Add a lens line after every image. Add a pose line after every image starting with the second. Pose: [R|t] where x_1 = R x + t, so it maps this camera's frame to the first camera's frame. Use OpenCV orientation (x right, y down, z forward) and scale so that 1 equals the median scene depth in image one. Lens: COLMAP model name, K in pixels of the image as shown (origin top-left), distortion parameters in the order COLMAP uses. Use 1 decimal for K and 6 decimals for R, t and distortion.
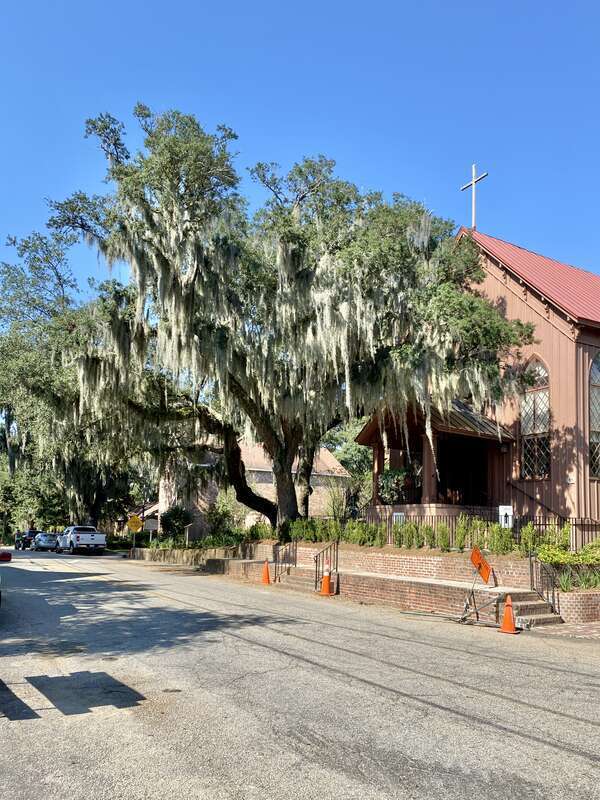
lens RADIAL K [[650.4, 0, 303.3], [0, 650.4, 455.7], [0, 0, 1]] dist [0.074377, -0.197402]
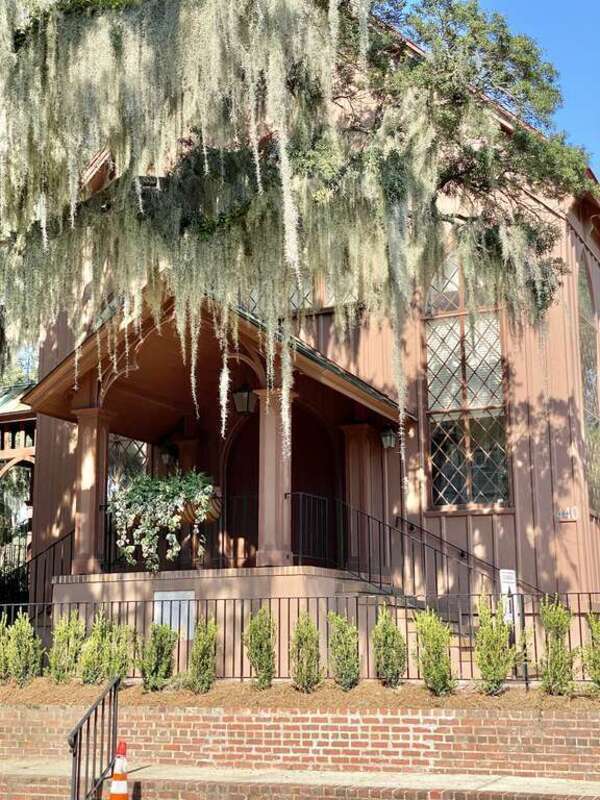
lens RADIAL K [[1201.4, 0, 281.4], [0, 1201.4, 391.4], [0, 0, 1]] dist [0.053127, -0.044870]
pose [[0.819693, 0.083630, 0.566665, -0.252377], [-0.037506, 0.994998, -0.092590, 0.040172], [-0.571573, 0.054642, 0.818730, 0.460320]]
